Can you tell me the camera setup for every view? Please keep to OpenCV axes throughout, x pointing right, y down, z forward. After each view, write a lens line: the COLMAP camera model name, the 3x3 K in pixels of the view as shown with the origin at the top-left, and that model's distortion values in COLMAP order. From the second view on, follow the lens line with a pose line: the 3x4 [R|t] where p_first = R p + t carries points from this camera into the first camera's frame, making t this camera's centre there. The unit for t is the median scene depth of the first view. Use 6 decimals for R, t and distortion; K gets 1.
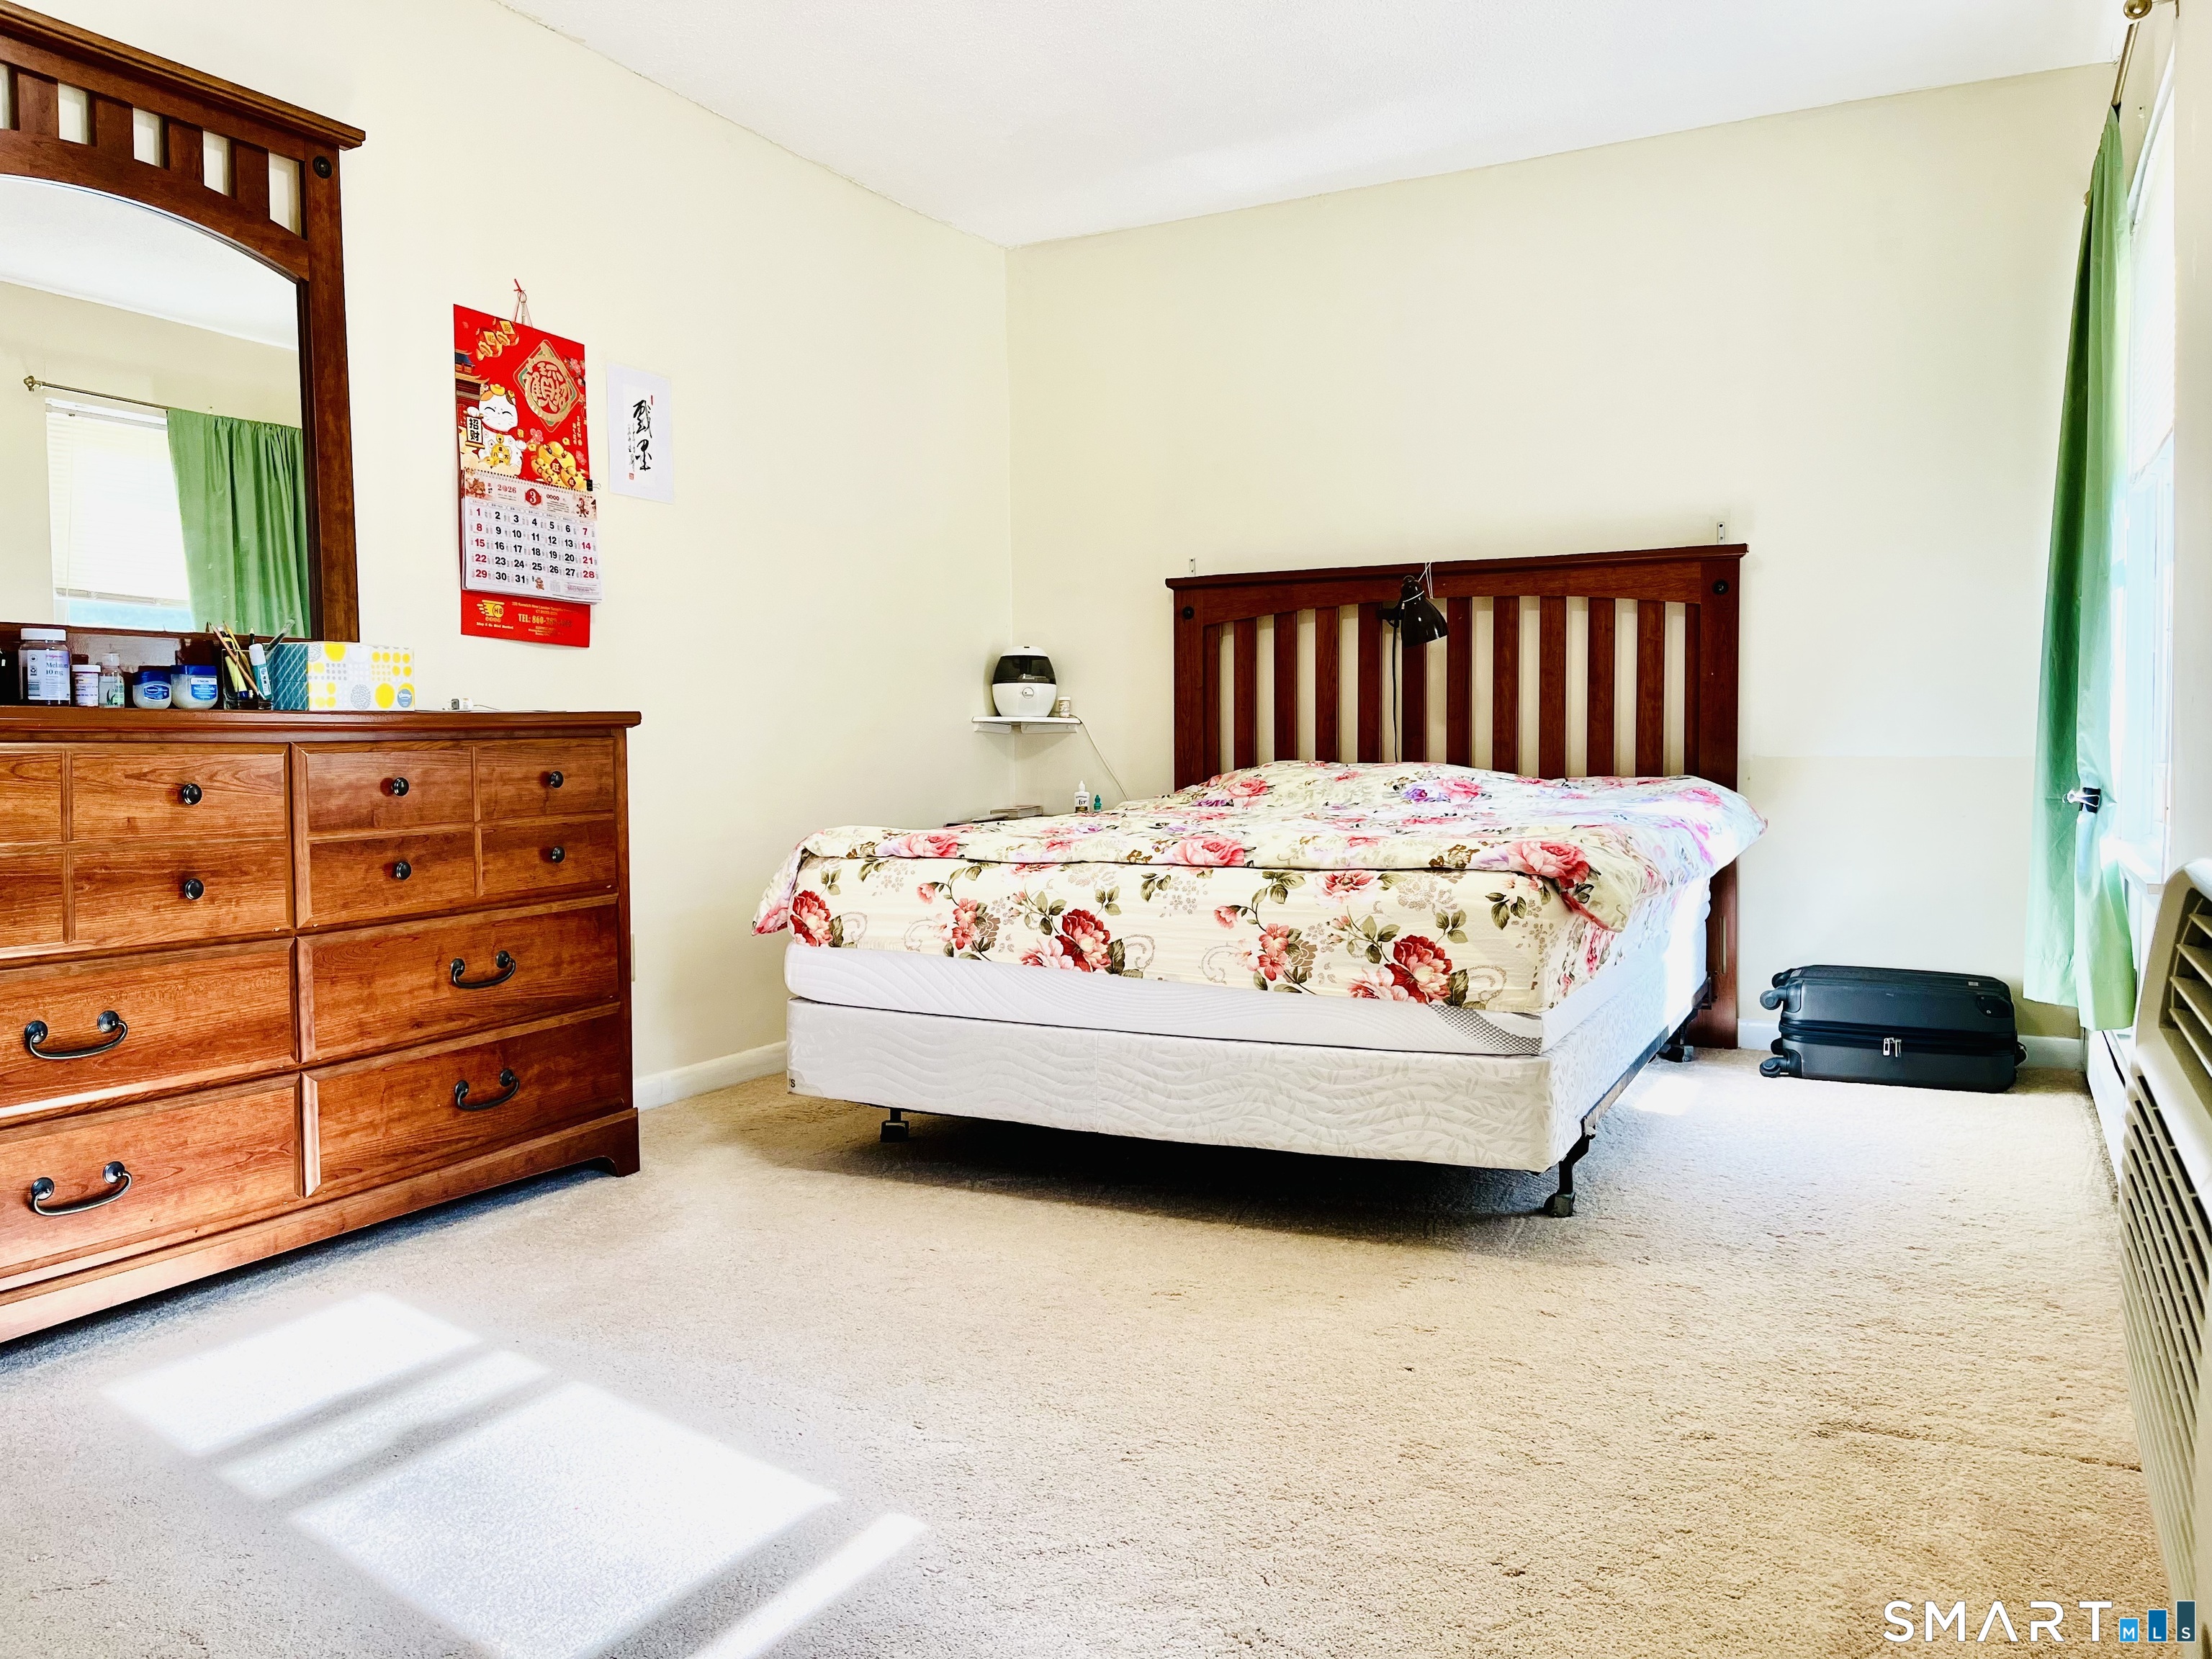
lens RADIAL K [[1671.7, 0, 1106.0], [0, 1671.7, 829.5], [0, 0, 1]] dist [0.078913, -0.110468]
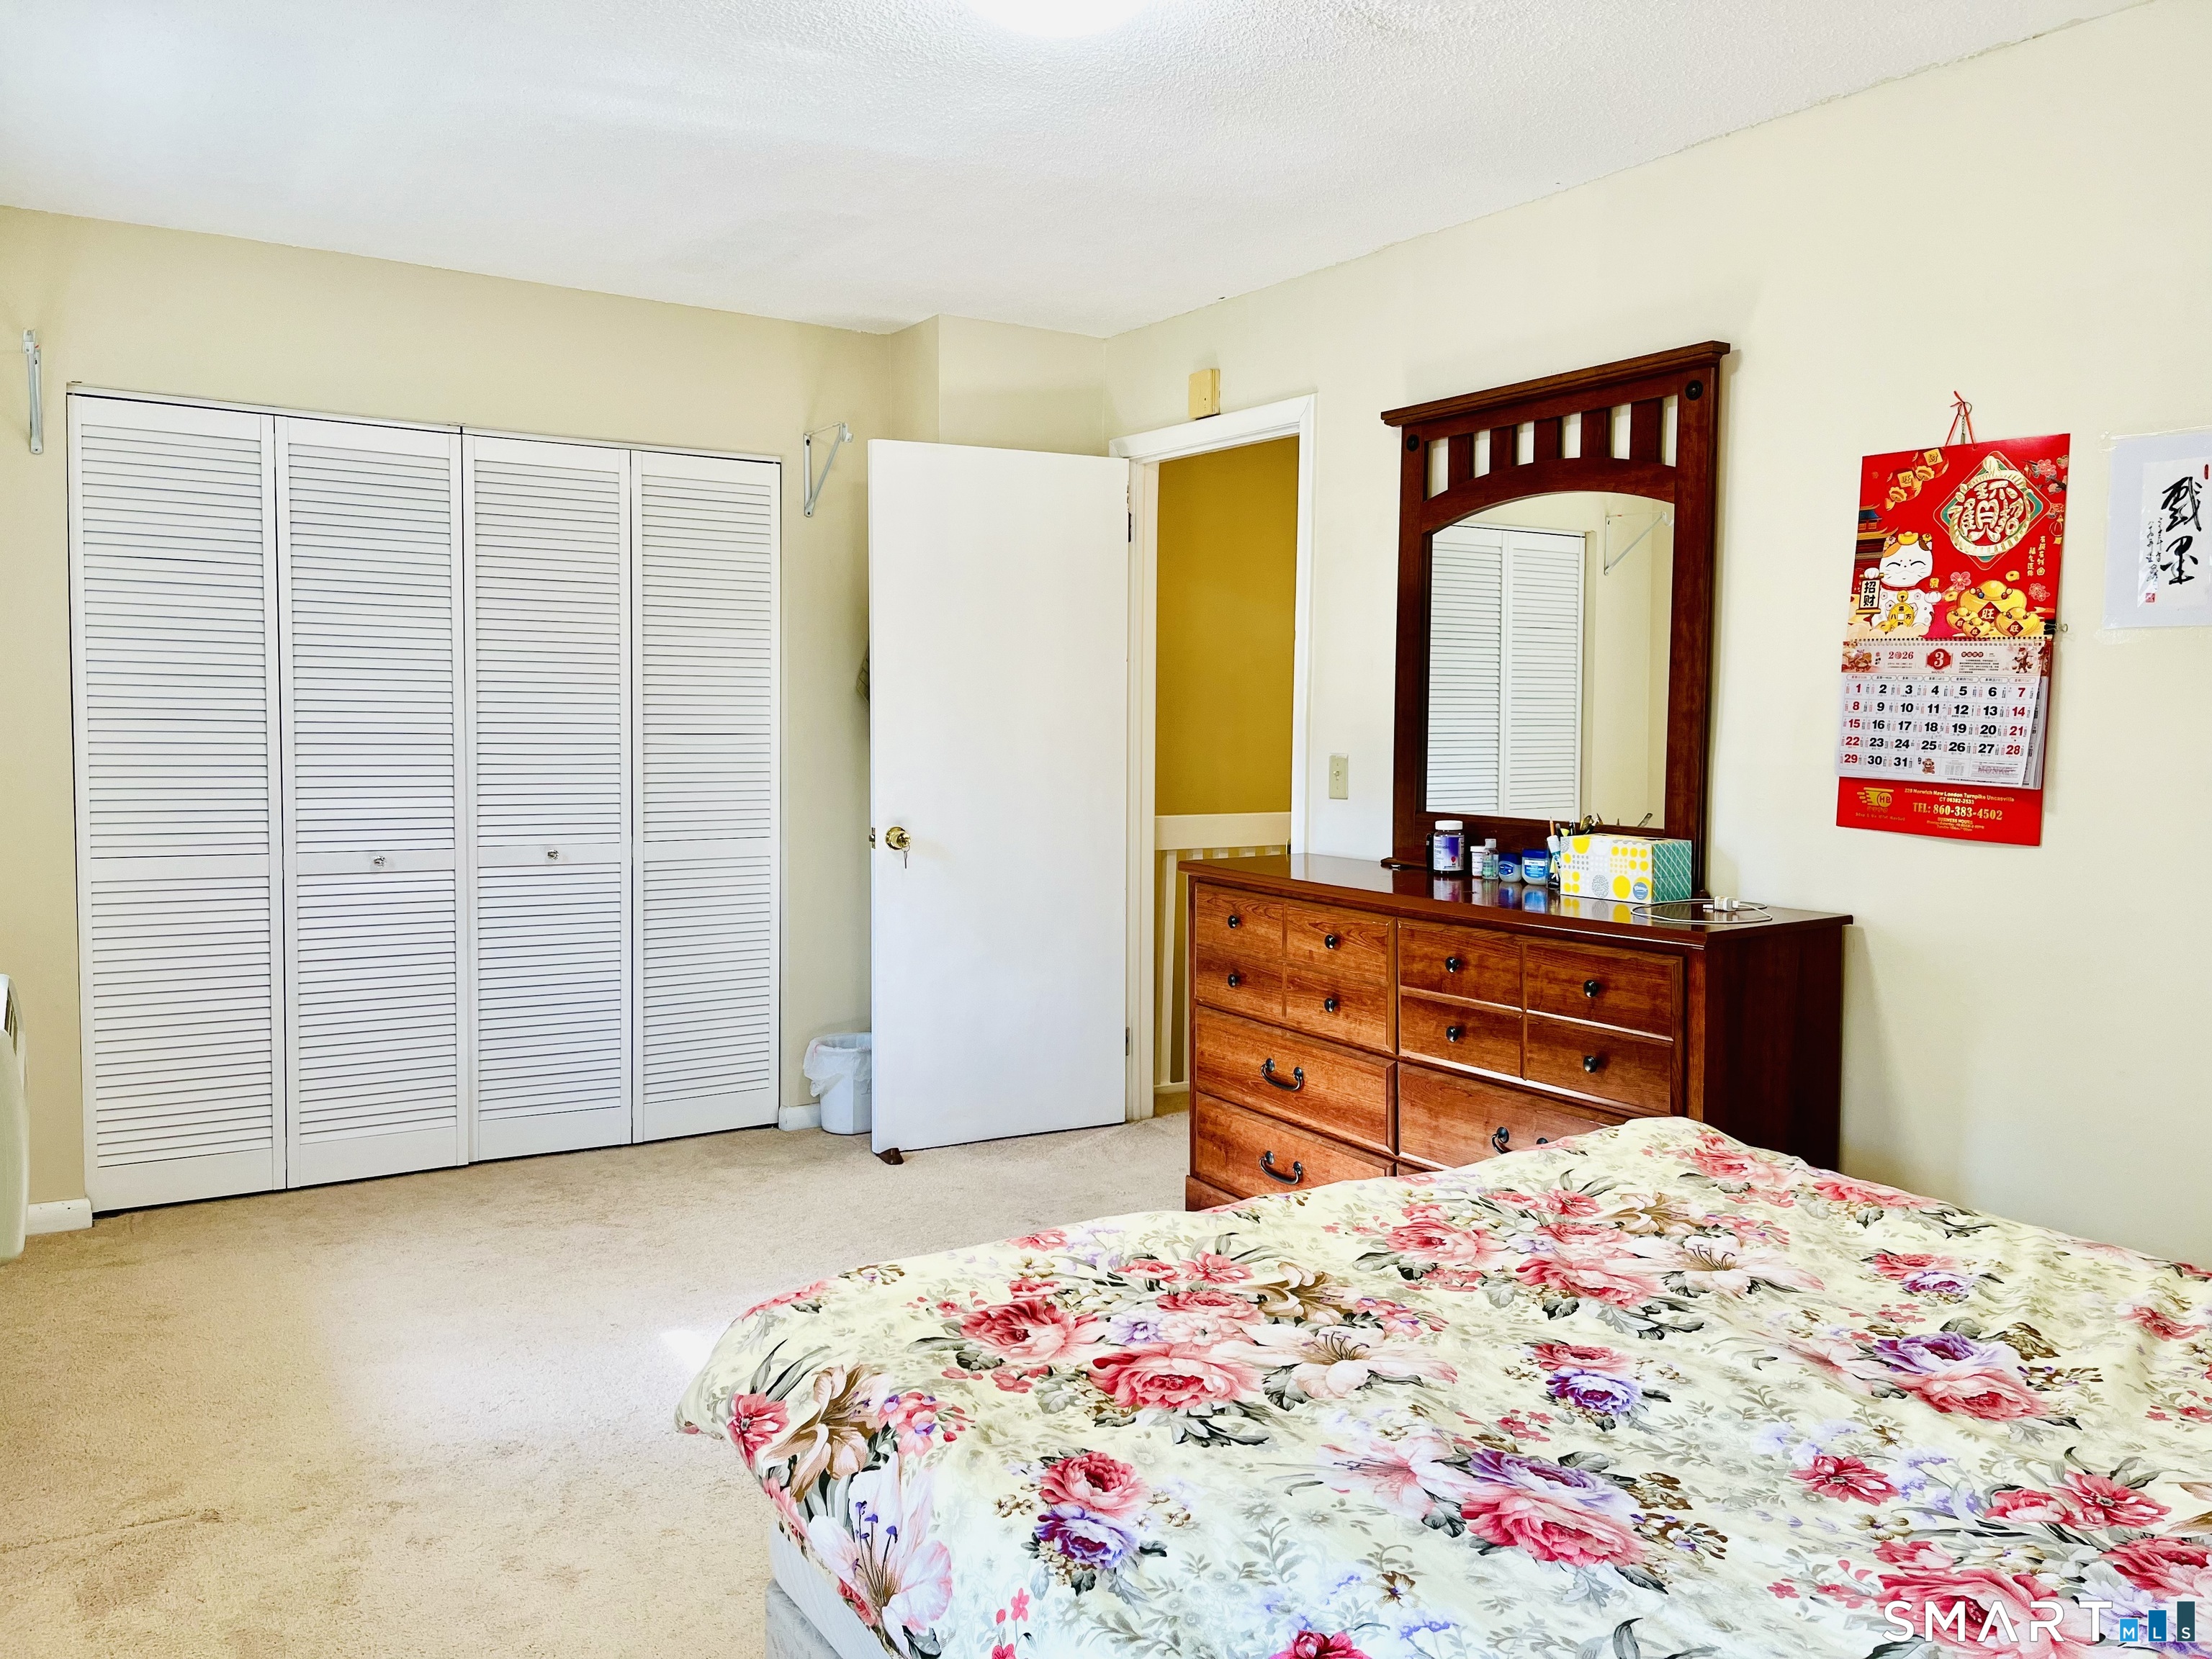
lens RADIAL K [[1671.7, 0, 1106.0], [0, 1671.7, 829.5], [0, 0, 1]] dist [0.078913, -0.110468]
pose [[-0.502602, 0.070652, -0.861626, 0.574701], [-0.047732, 0.992867, 0.109257, -0.189497], [0.863199, 0.096040, -0.495644, 1.087411]]
